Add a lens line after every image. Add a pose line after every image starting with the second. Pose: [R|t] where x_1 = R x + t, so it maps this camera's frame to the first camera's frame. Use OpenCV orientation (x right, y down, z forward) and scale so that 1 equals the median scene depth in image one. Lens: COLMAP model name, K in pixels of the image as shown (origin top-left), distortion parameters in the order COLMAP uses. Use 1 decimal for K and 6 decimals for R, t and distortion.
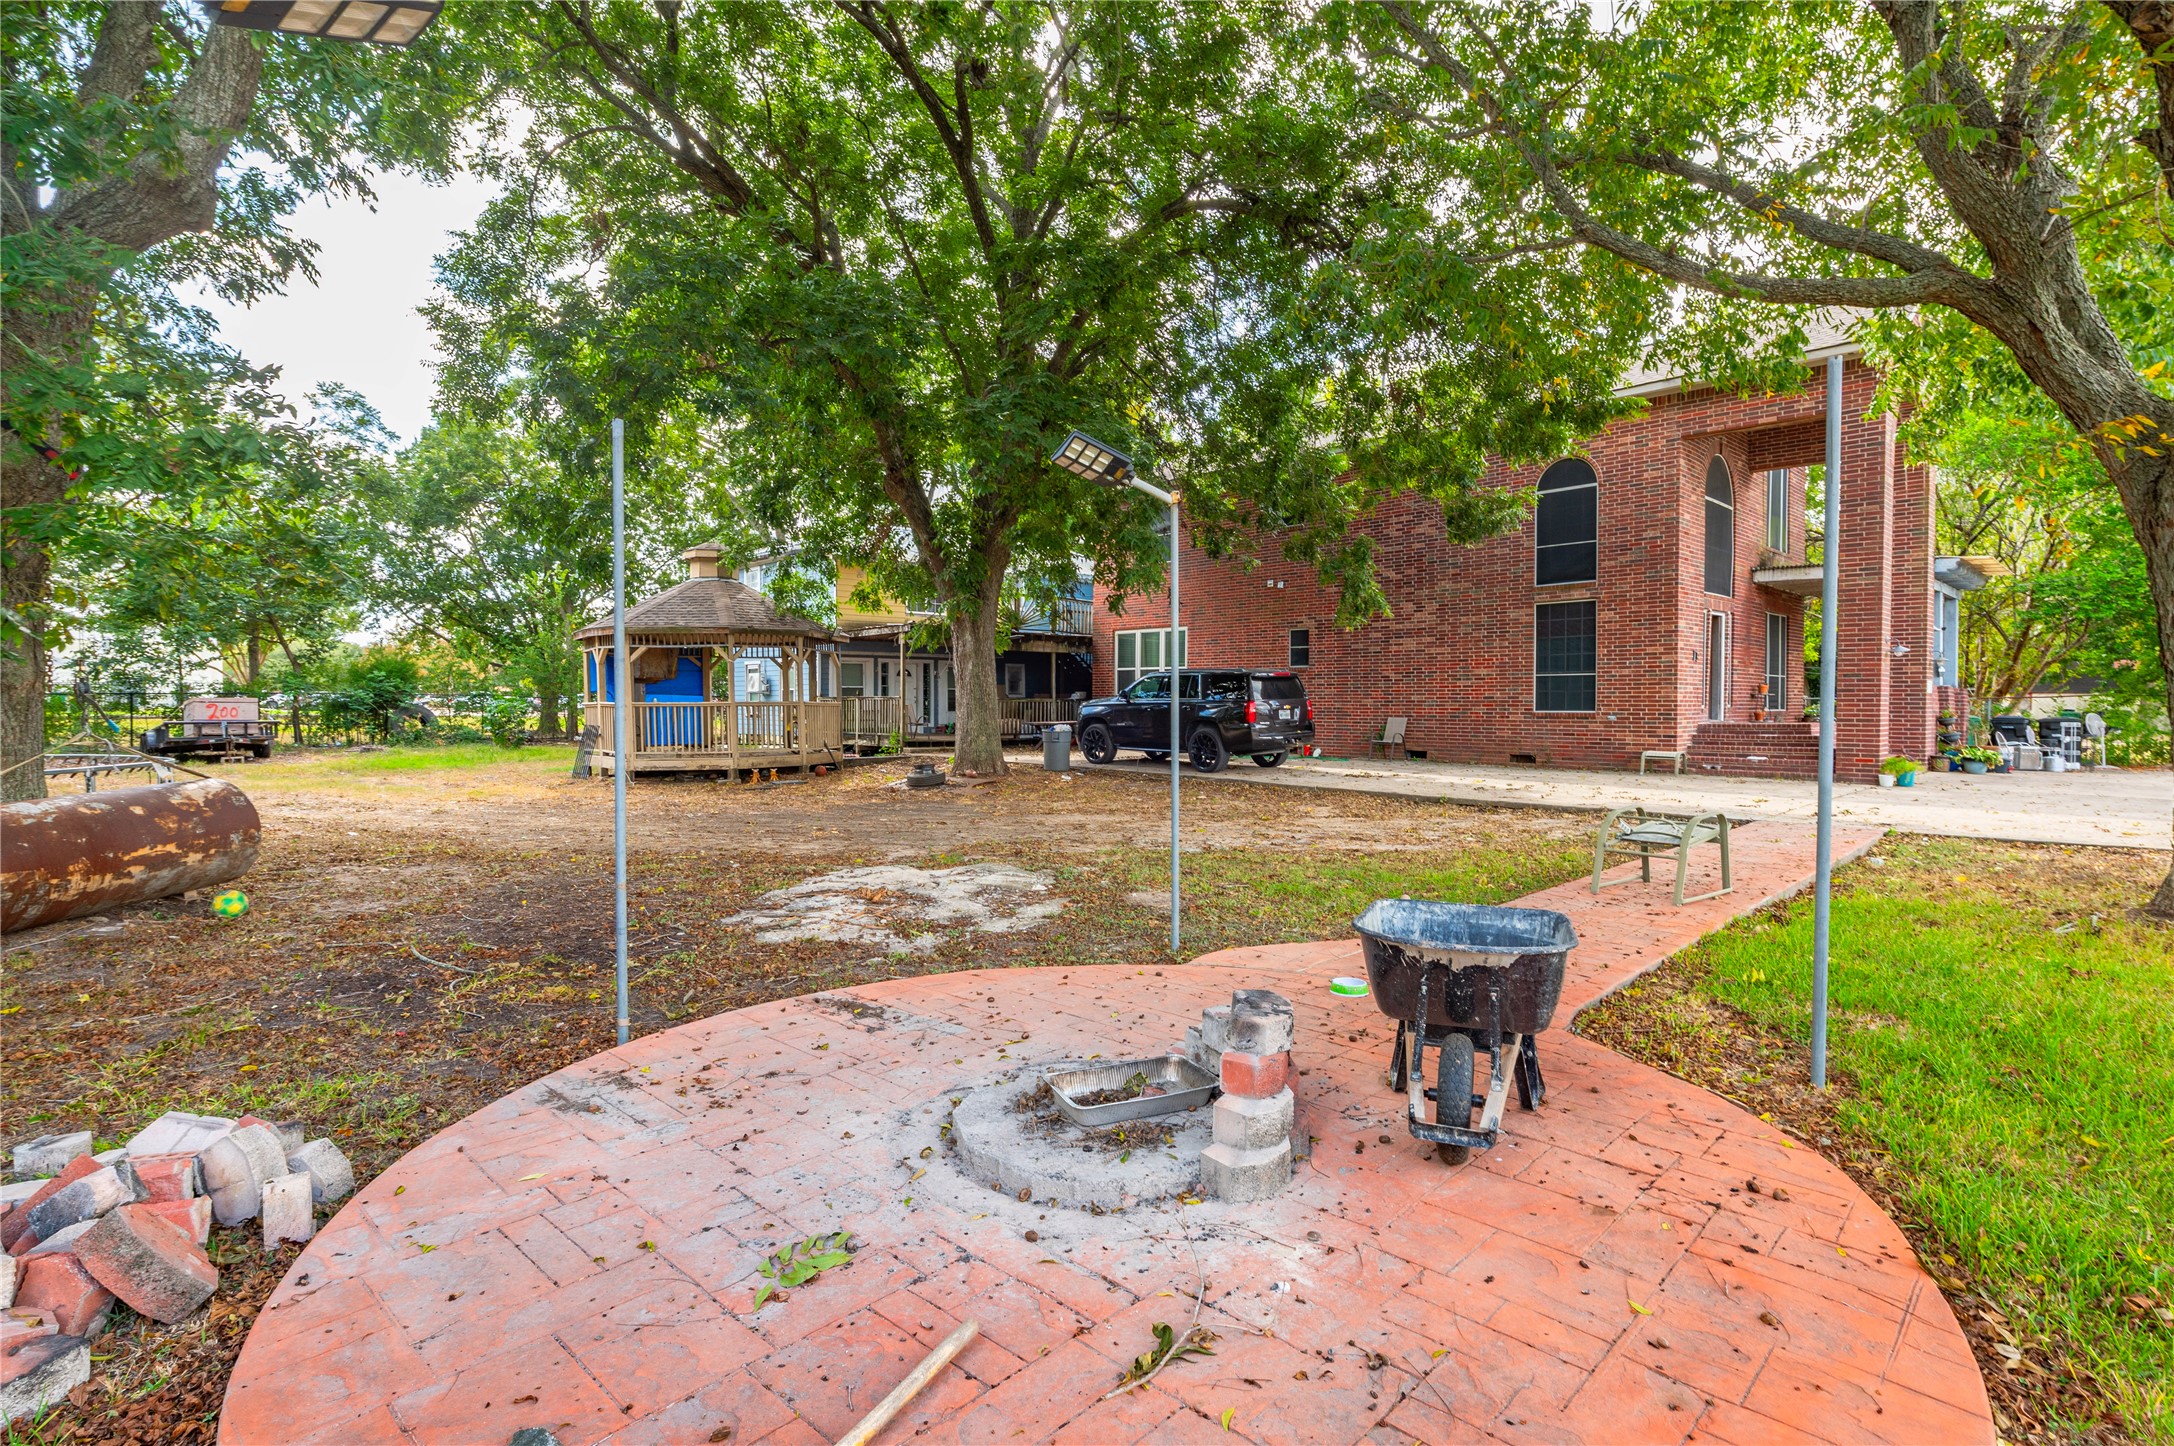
lens RADIAL K [[1030.5, 0, 1088.6], [0, 1030.5, 713.8], [0, 0, 1]] dist [0.002405, 0.000179]
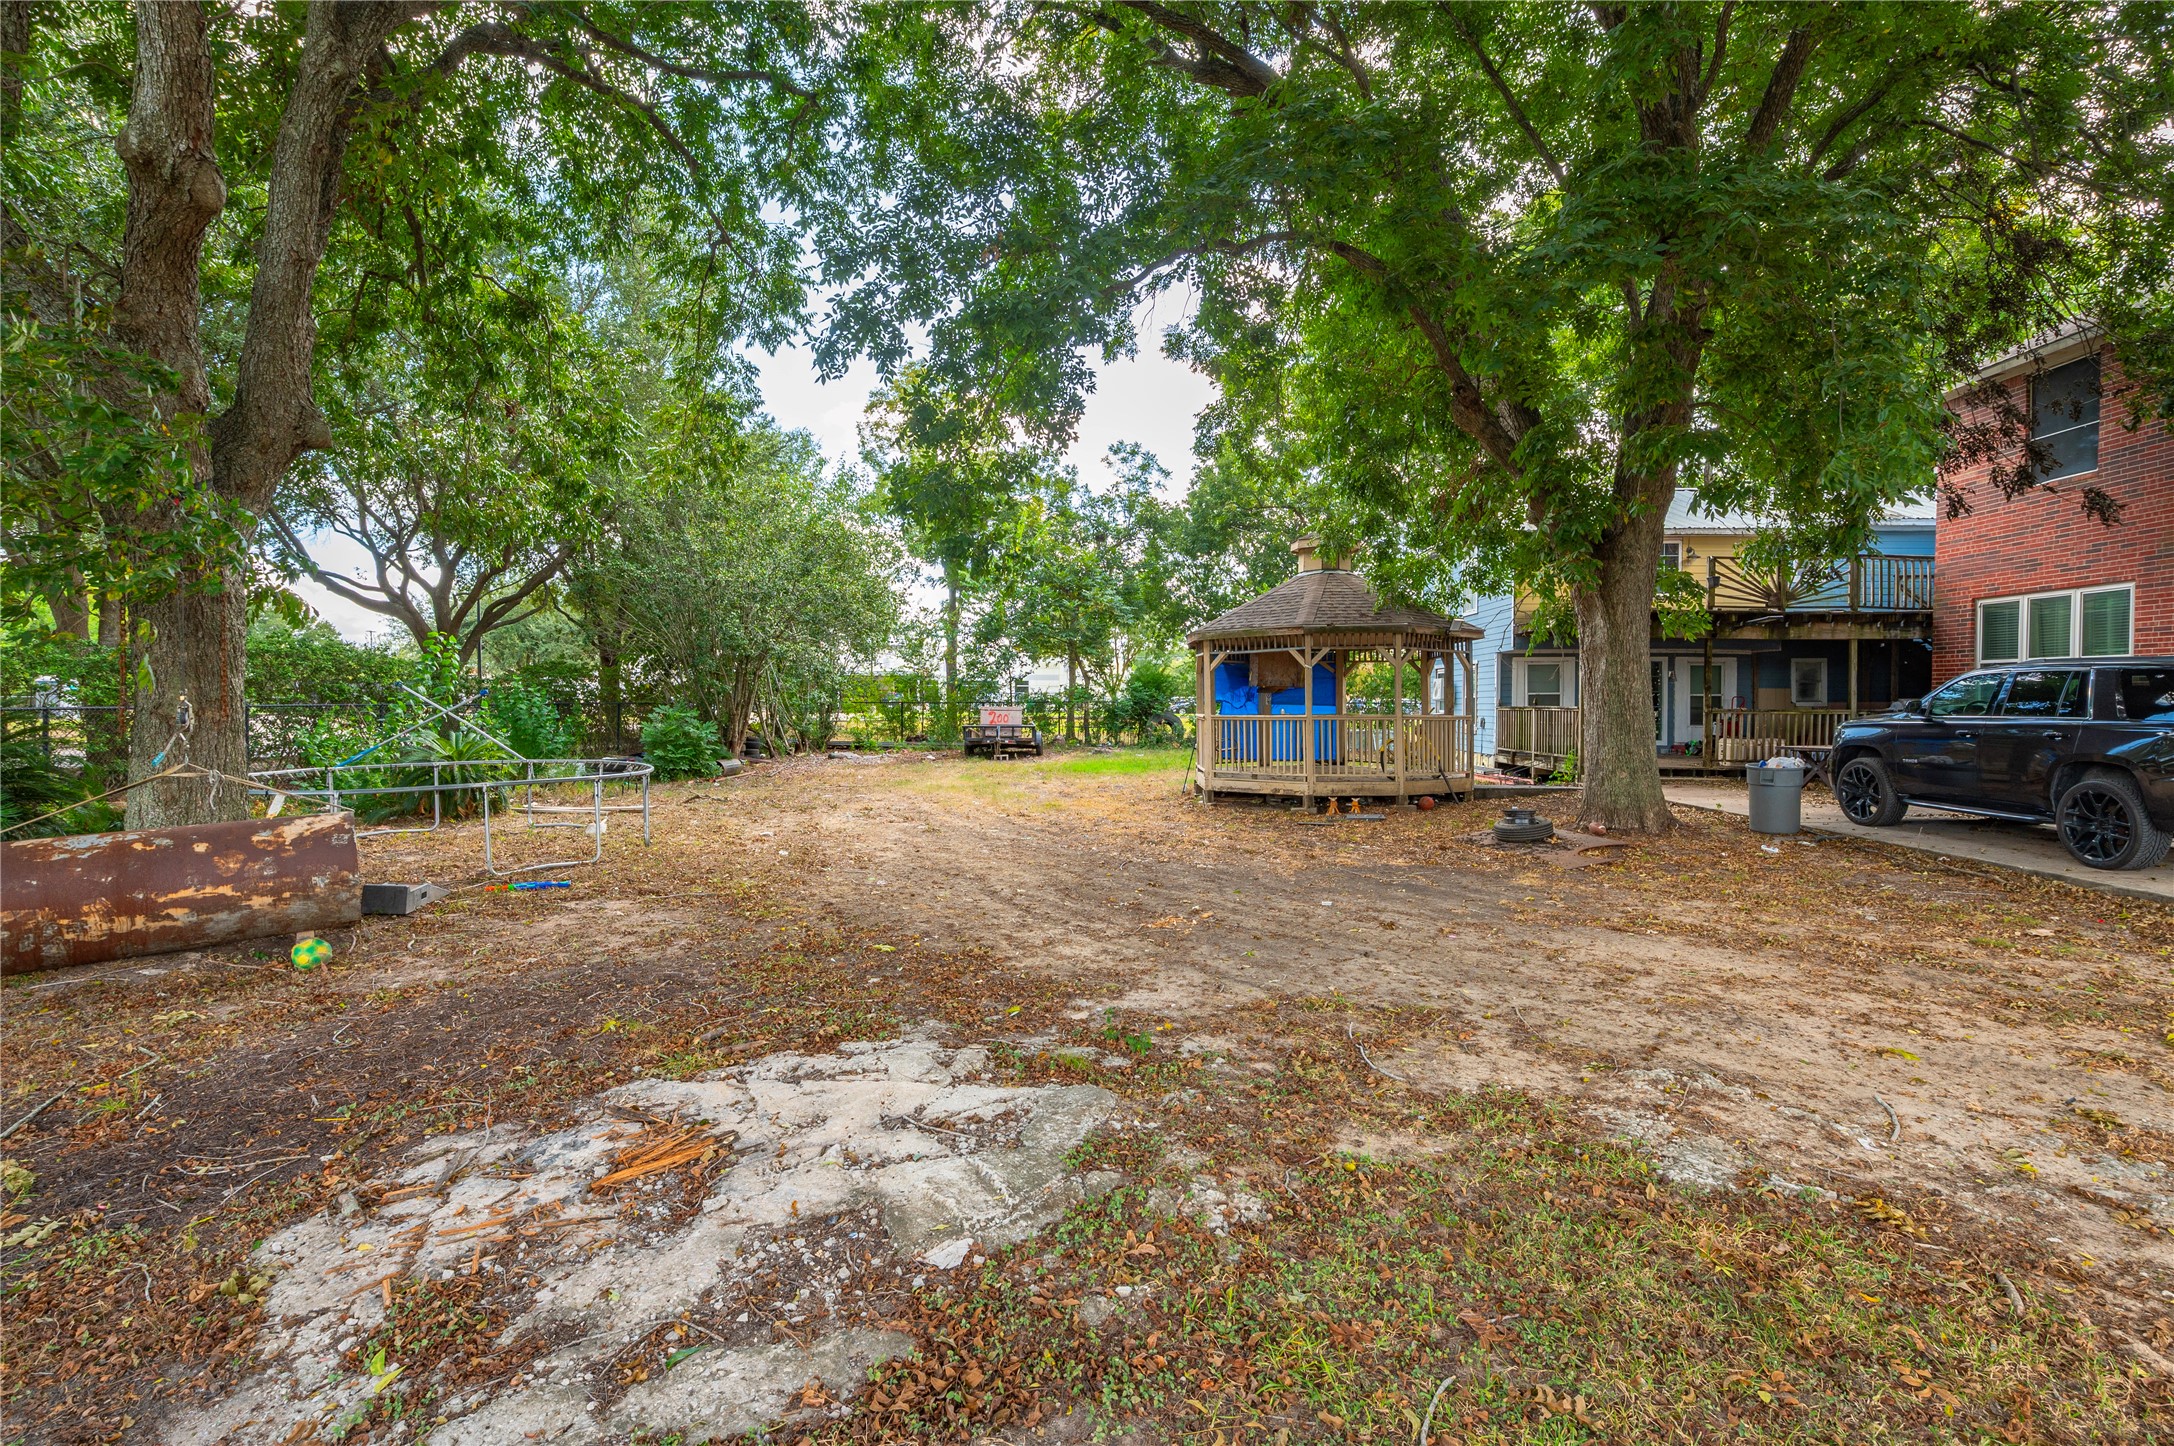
lens RADIAL K [[1000.0, 0, 1109.5], [0, 1000.0, 713.4], [0, 0, 1]] dist [-0.002251, 0.000375]
pose [[0.716359, 0.008009, -0.697686, 0.097929], [-0.009372, 0.999954, 0.001855, -0.012143], [0.697669, 0.005210, 0.716401, 0.291541]]
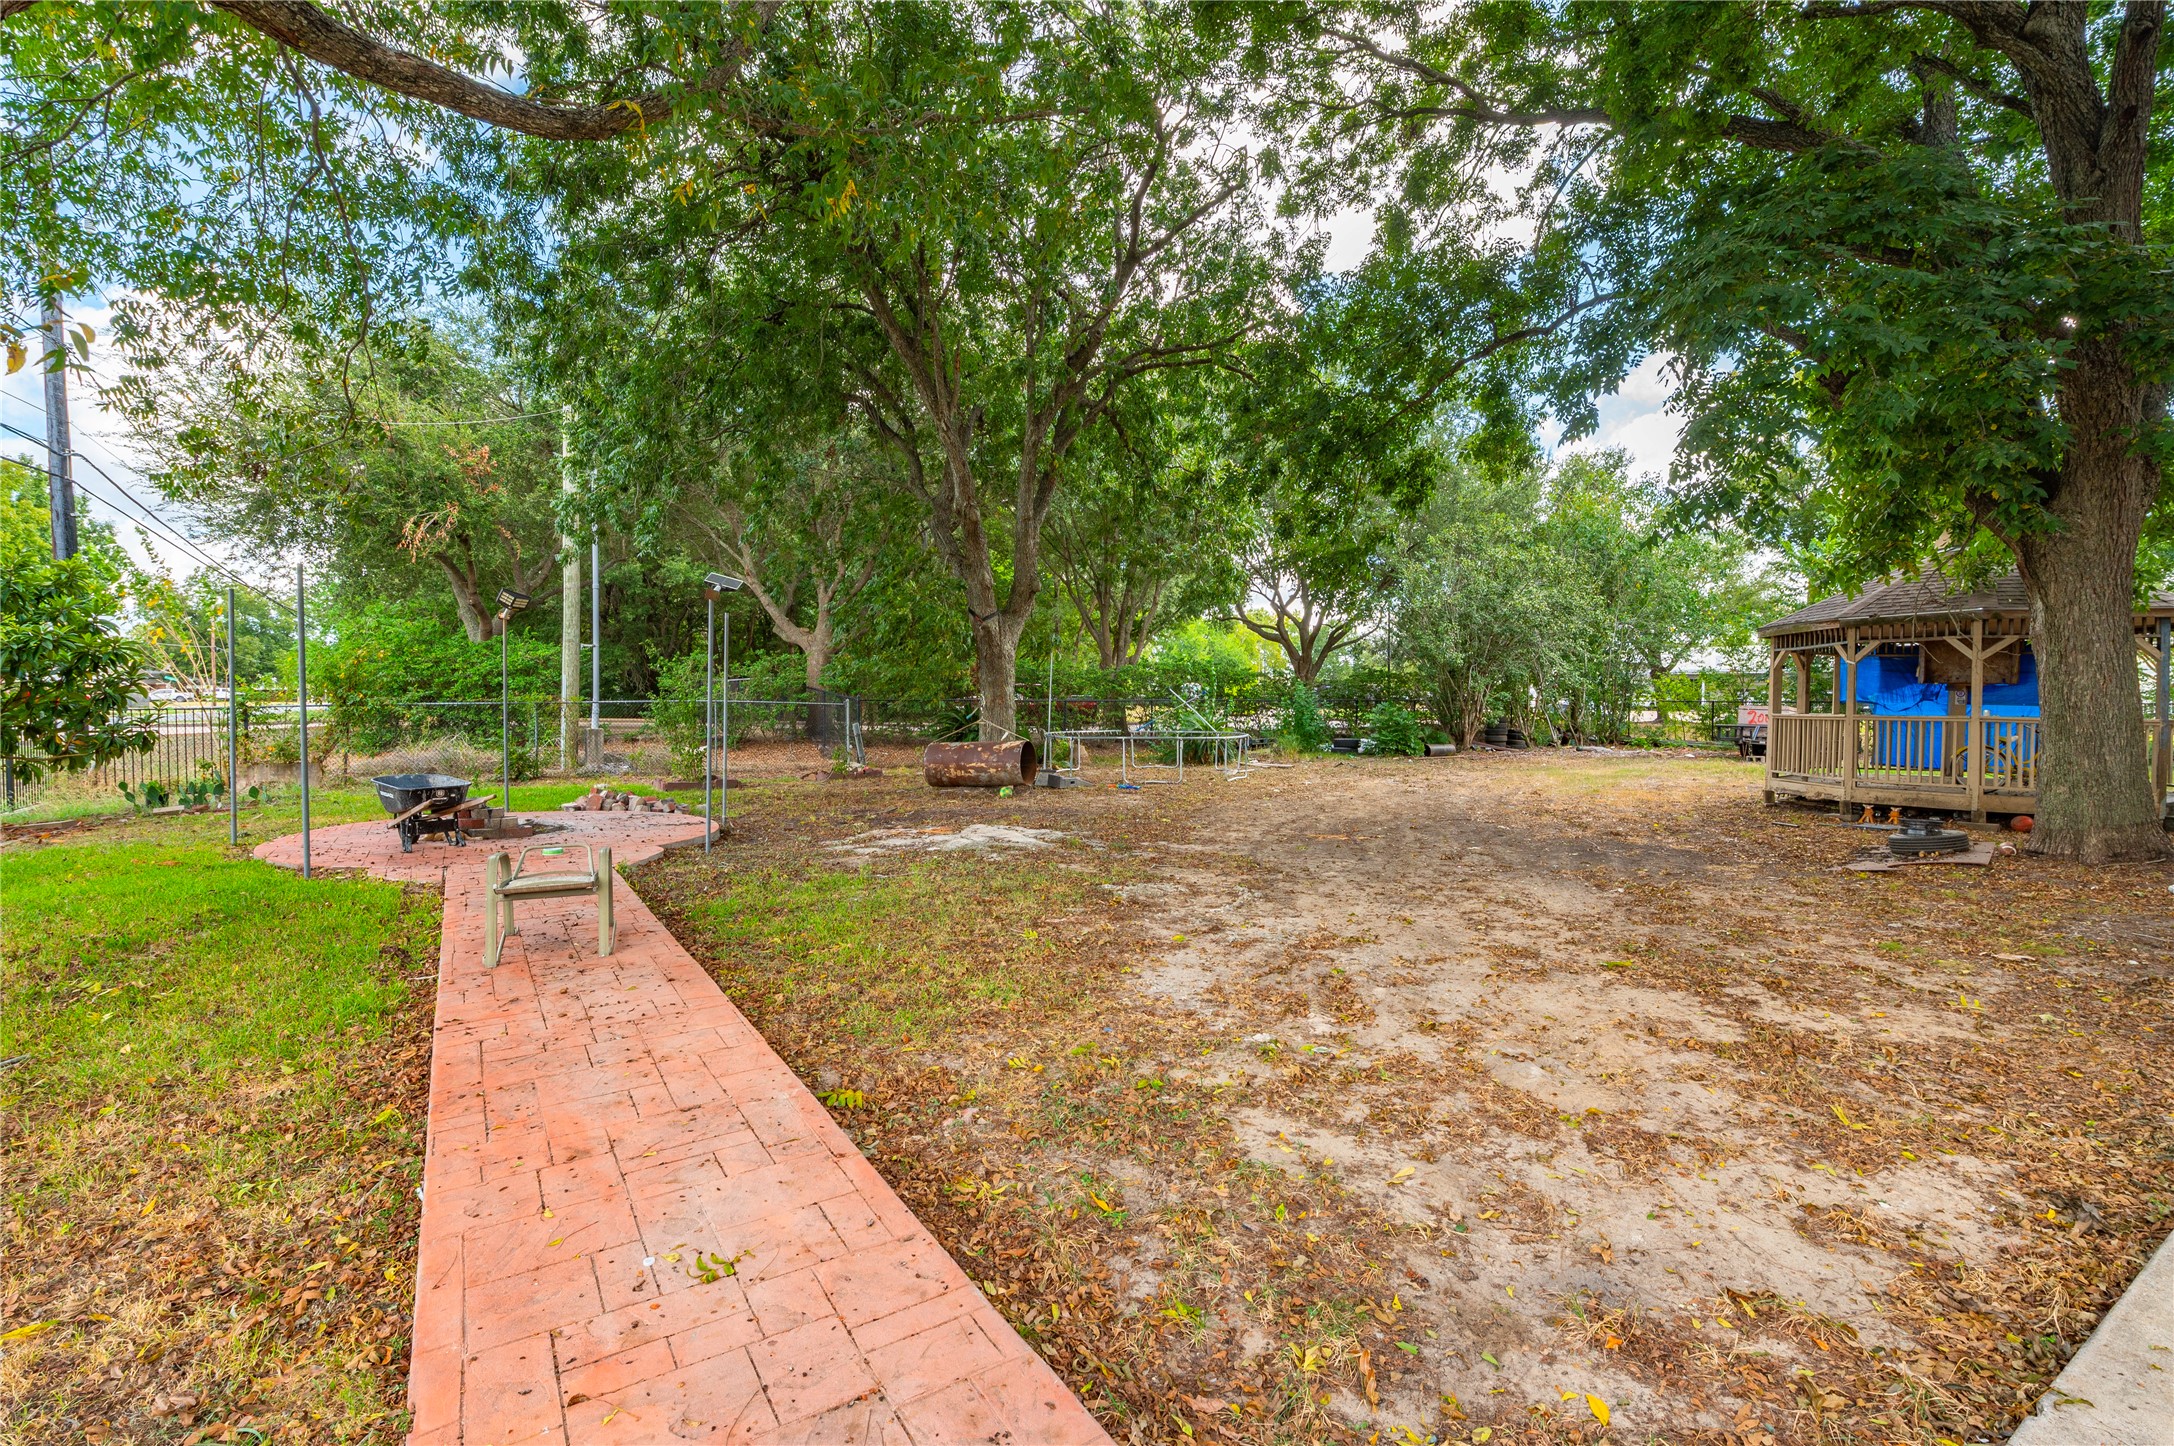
lens RADIAL K [[1000.0, 0, 1091.9], [0, 1000.0, 721.3], [0, 0, 1]] dist [-0.002251, 0.000375]
pose [[-0.189193, 0.020198, -0.981732, 0.472030], [-0.018567, 0.999536, 0.024142, -0.013244], [0.981764, 0.022795, -0.188731, 0.552034]]
